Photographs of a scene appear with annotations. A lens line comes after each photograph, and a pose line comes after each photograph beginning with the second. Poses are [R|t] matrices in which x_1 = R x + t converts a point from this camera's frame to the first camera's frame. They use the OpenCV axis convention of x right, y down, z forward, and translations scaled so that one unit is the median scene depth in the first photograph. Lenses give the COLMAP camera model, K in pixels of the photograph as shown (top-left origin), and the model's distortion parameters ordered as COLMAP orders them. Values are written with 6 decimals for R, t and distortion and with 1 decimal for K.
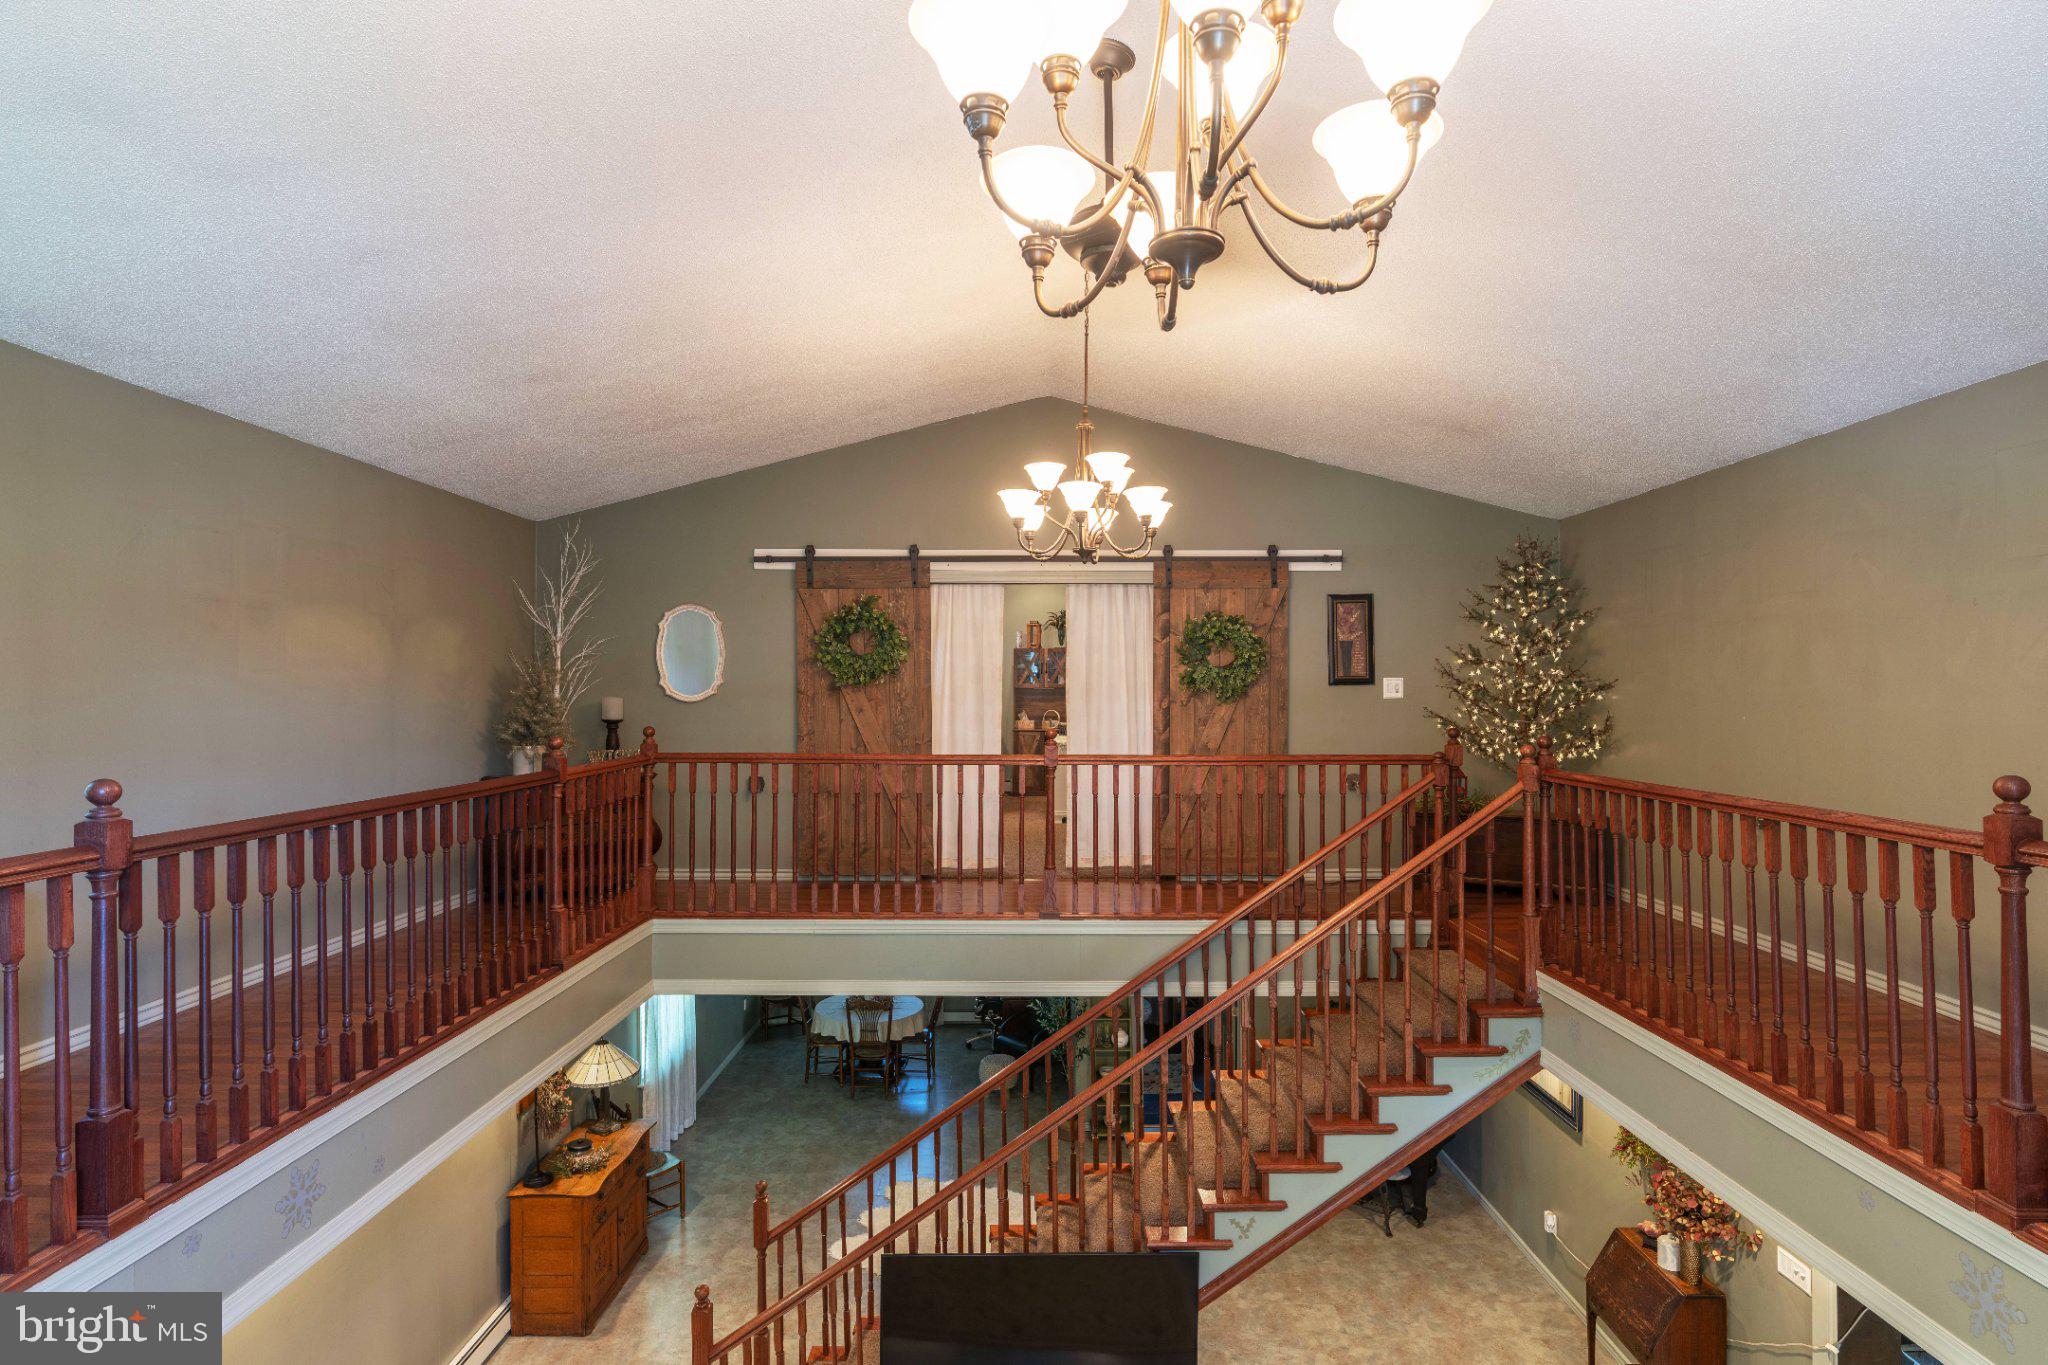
lens RADIAL K [[1042.8, 0, 1032.4], [0, 1042.8, 689.0], [0, 0, 1]] dist [0.001353, 0.001032]
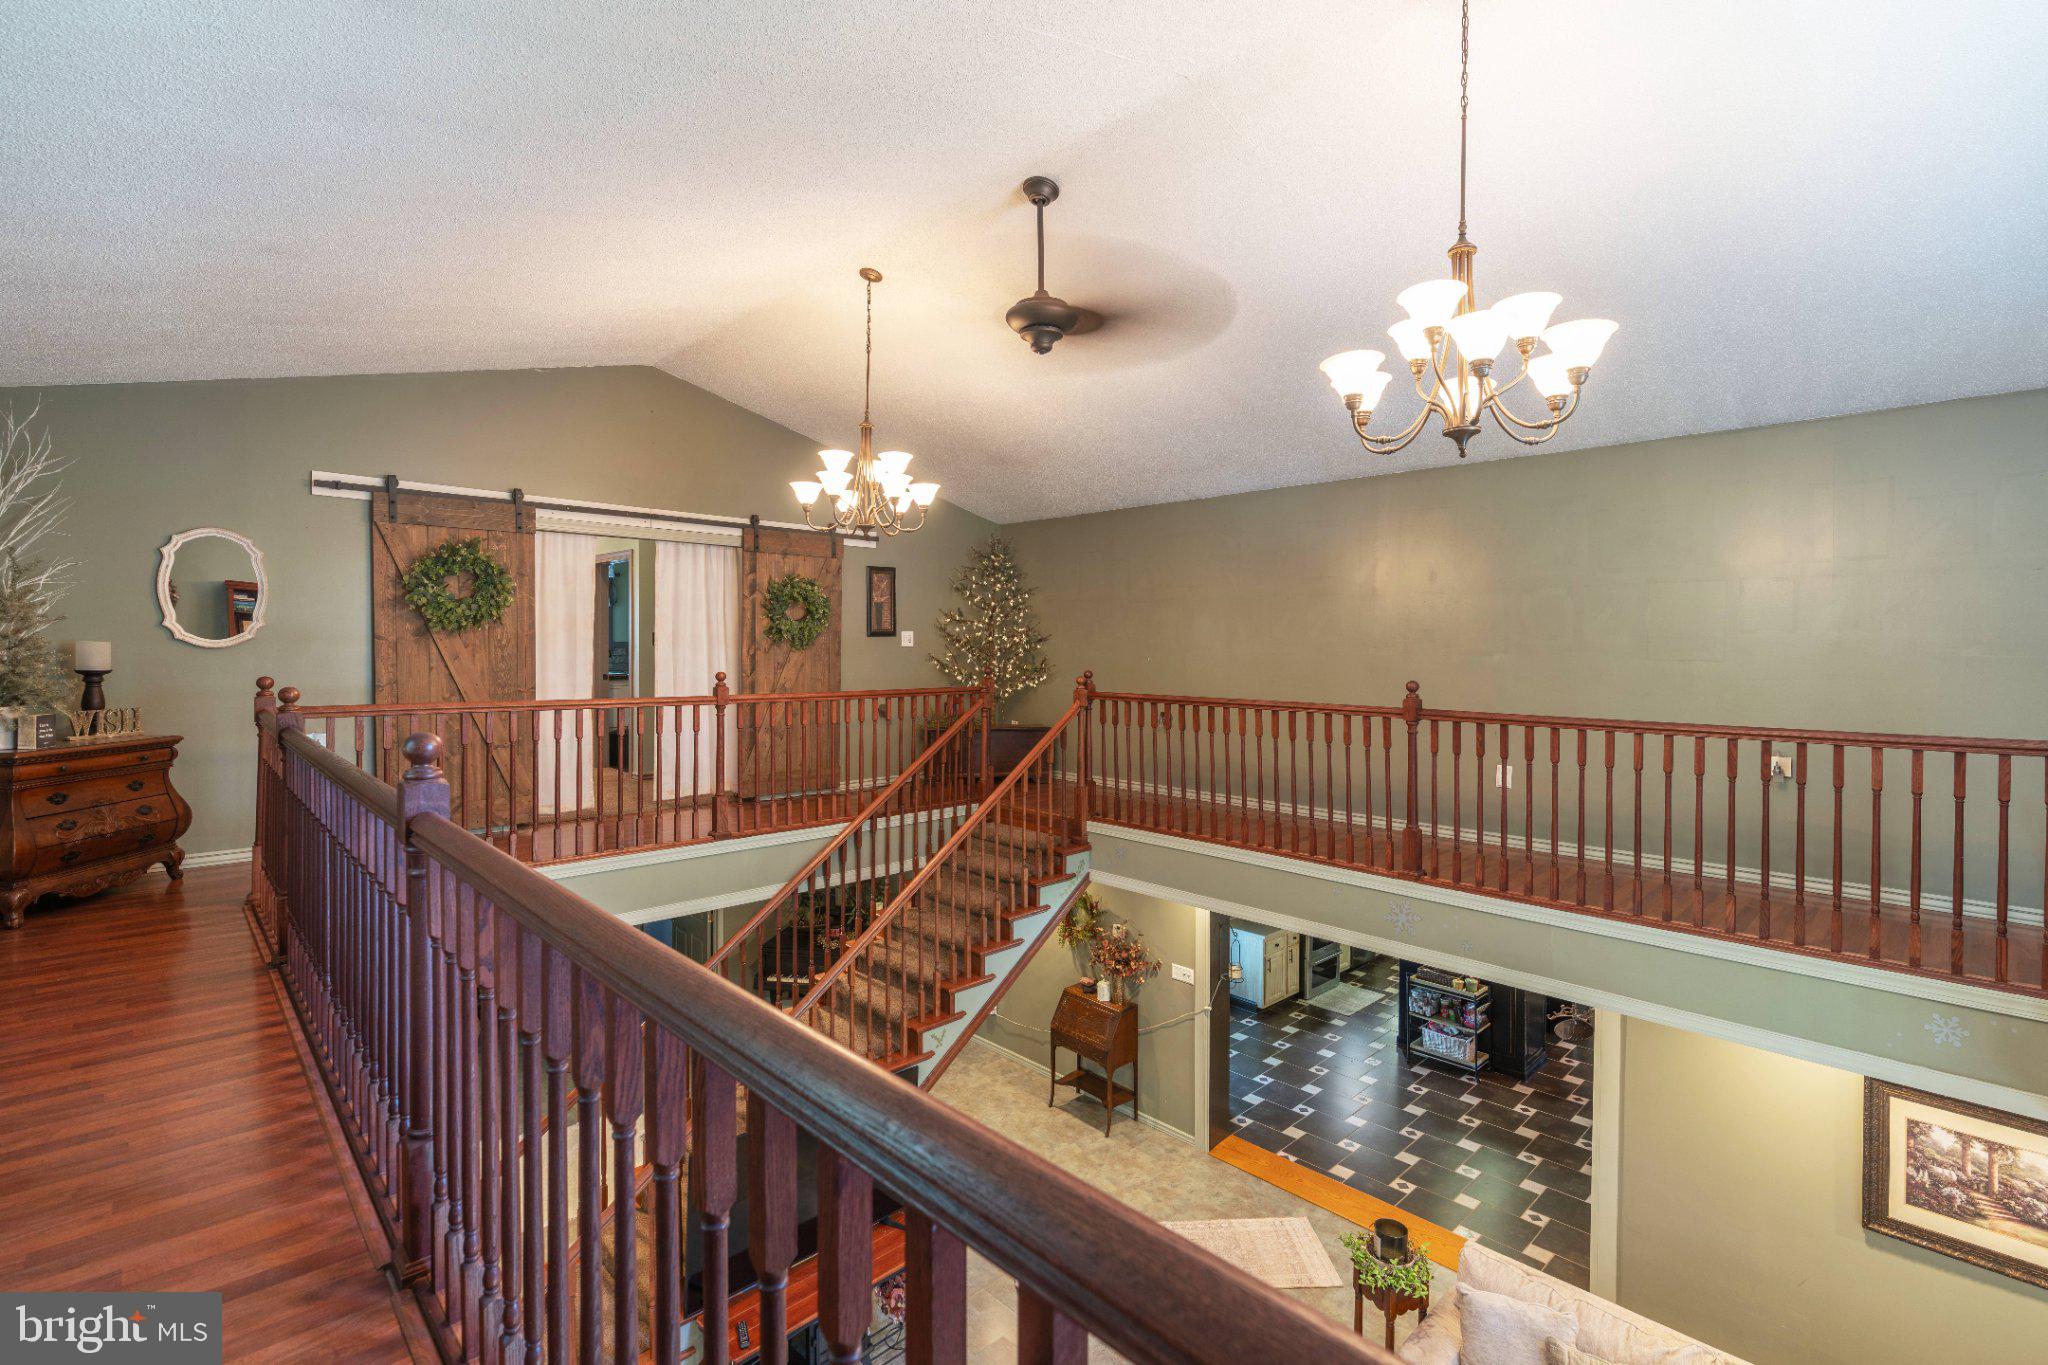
lens RADIAL K [[926.3, 0, 995.0], [0, 926.3, 647.0], [0, 0, 1]] dist [-0.002332, 0.000248]
pose [[0.735805, 0.004417, 0.677179, -0.375939], [-0.009159, 0.999952, 0.003430, 0.004058], [-0.677132, -0.008726, 0.735810, 0.050934]]
